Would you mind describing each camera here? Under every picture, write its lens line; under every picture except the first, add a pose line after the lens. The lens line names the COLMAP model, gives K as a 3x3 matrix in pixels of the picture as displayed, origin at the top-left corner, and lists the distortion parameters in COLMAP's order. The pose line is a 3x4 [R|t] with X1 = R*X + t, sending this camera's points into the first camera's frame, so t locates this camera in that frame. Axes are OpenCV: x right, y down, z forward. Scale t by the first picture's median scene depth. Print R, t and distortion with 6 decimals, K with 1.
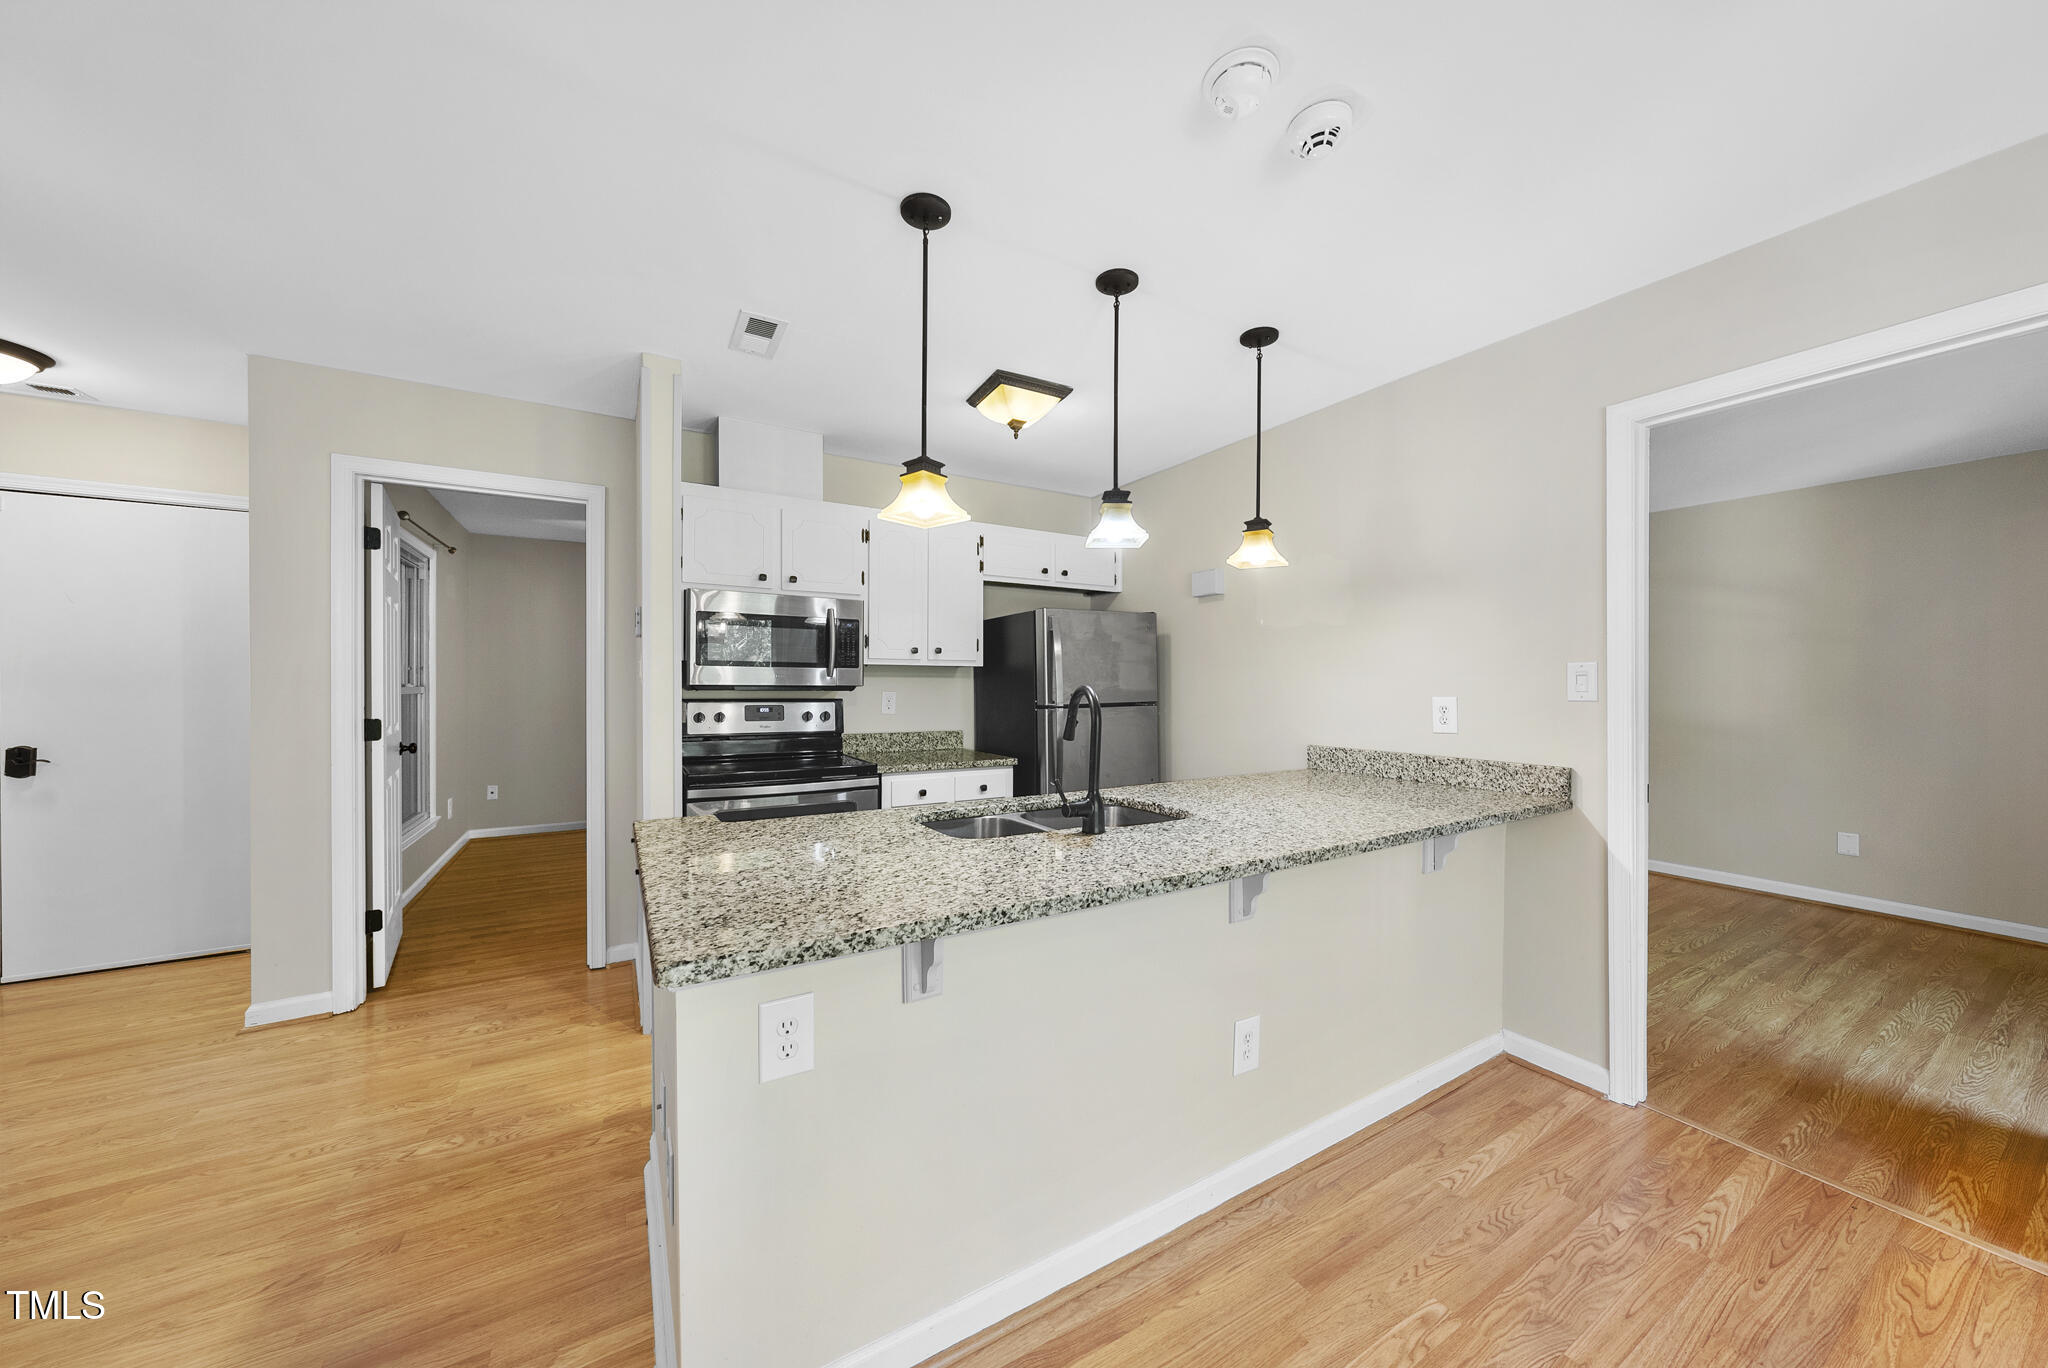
lens RADIAL K [[706.9, 0, 1021.2], [0, 706.9, 684.8], [0, 0, 1]] dist [0.003157, -0.000827]
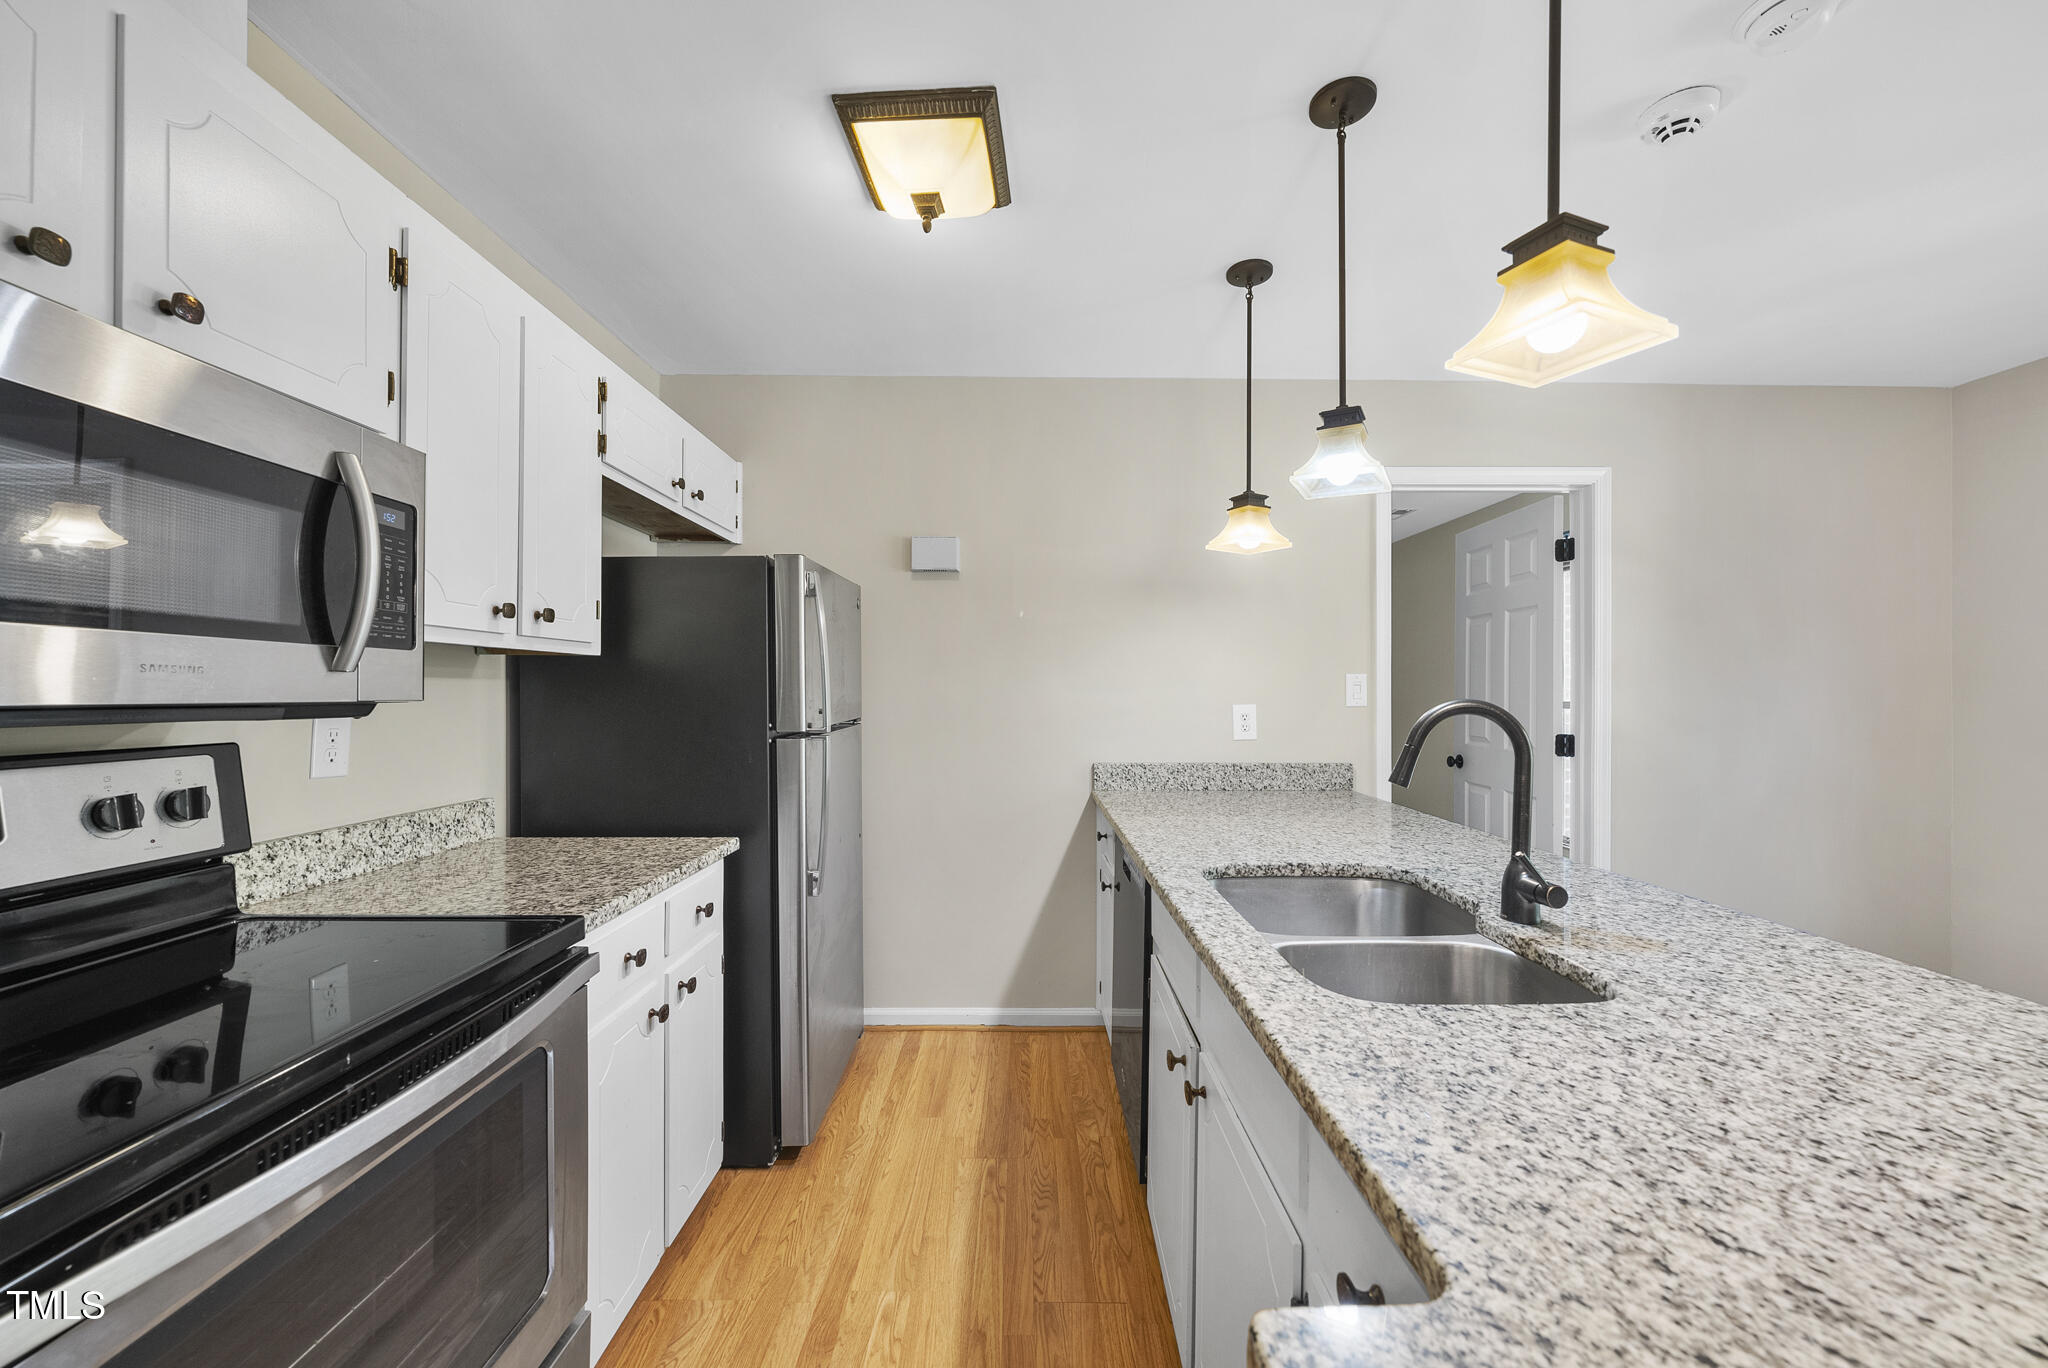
lens RADIAL K [[763.8, 0, 1023.3], [0, 763.8, 684.1], [0, 0, 1]] dist [0.002441, -0.001425]
pose [[0.496452, 0.006217, 0.868042, -0.503424], [0.000347, 0.999973, -0.007360, -0.004827], [-0.868064, 0.003955, 0.496437, 0.699876]]
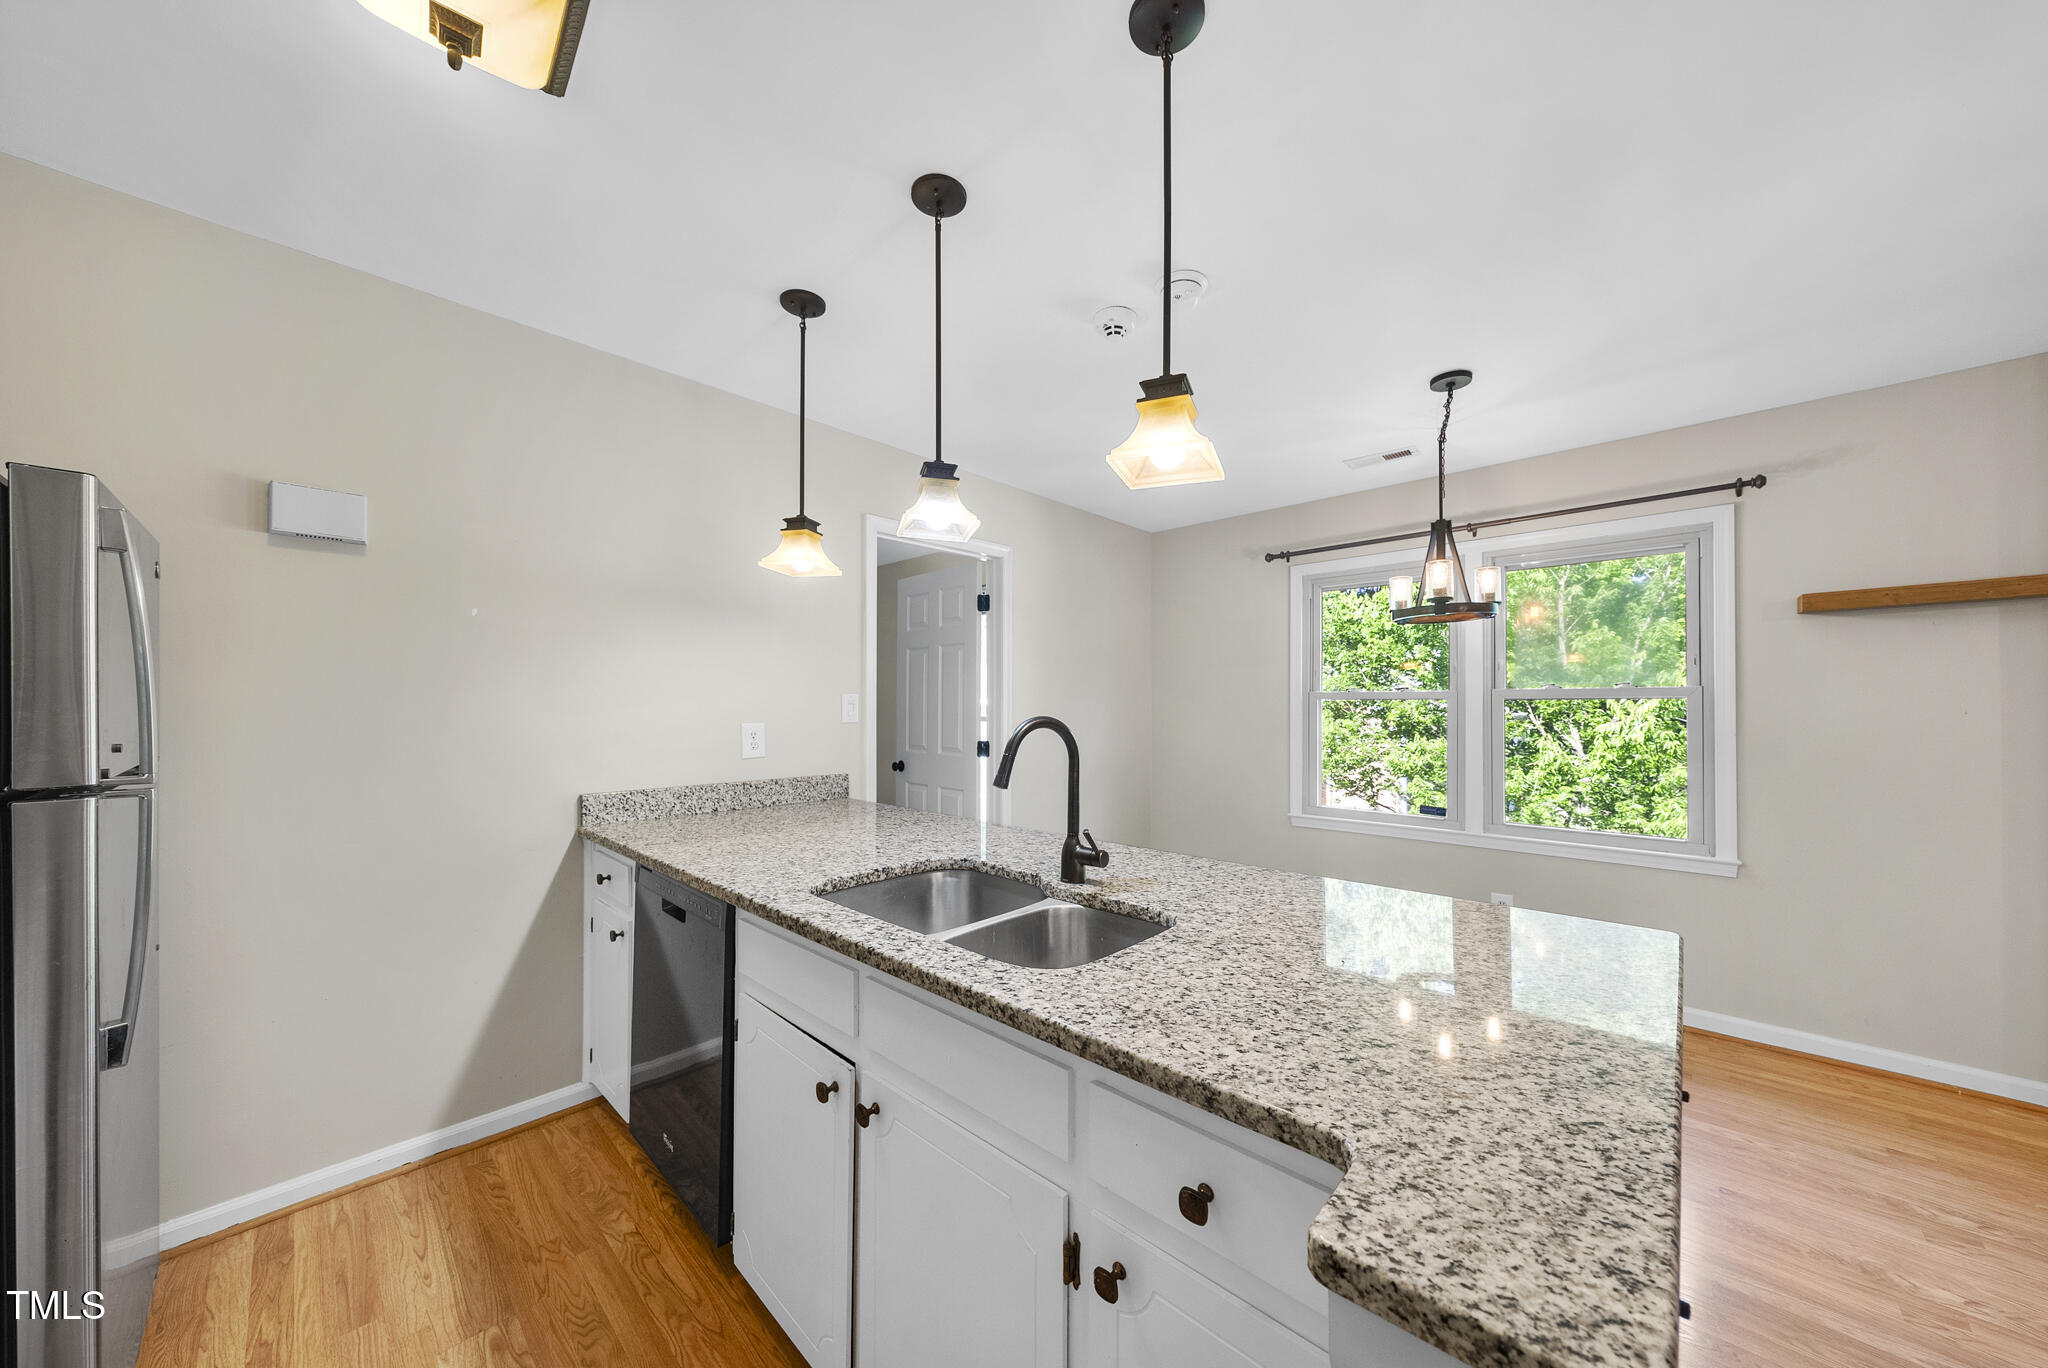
lens RADIAL K [[706.9, 0, 1031.2], [0, 706.9, 697.9], [0, 0, 1]] dist [0.003157, -0.000827]
pose [[-0.284807, 0.010952, 0.958522, -0.490361], [0.001883, 0.999939, -0.010865, -0.007230], [-0.958583, -0.001290, -0.284810, 0.869926]]
